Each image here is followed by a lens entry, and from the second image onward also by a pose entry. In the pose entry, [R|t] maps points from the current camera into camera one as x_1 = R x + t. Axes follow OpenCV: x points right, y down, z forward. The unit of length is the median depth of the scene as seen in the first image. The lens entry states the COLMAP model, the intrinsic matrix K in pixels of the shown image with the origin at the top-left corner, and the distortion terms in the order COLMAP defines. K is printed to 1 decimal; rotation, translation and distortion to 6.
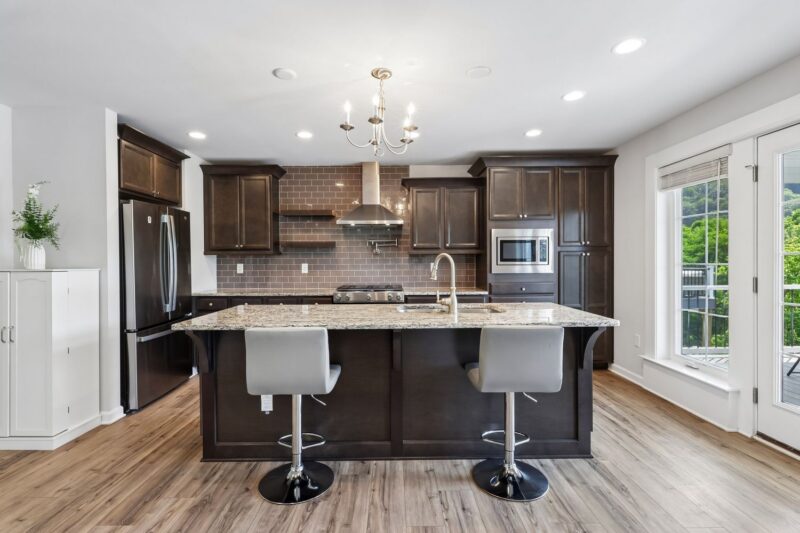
lens RADIAL K [[370.8, 0, 400.0], [0, 370.8, 266.5], [0, 0, 1]] dist [-0.000226, 0.000082]
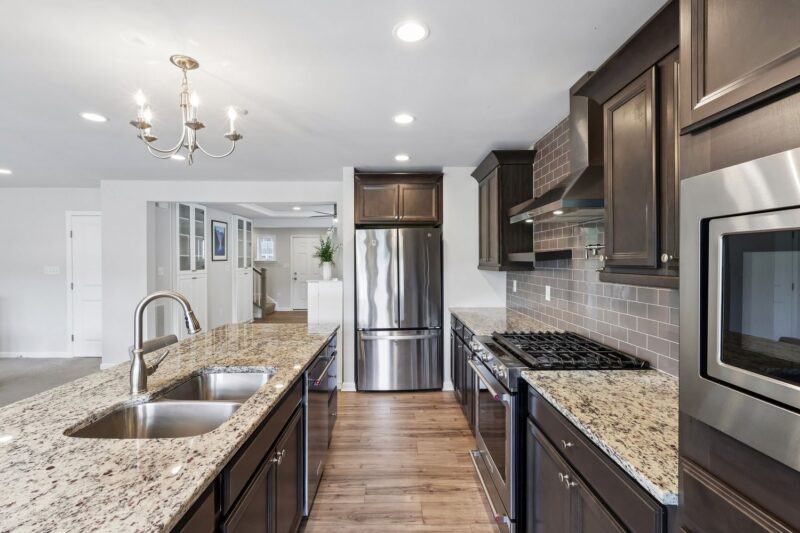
lens RADIAL K [[370.8, 0, 400.0], [0, 370.8, 266.5], [0, 0, 1]] dist [-0.000226, 0.000082]
pose [[-0.000425, 0.020457, -0.999791, 0.519495], [-0.013792, 0.999696, 0.020461, -0.068934], [0.999905, 0.013798, -0.000143, 1.004361]]
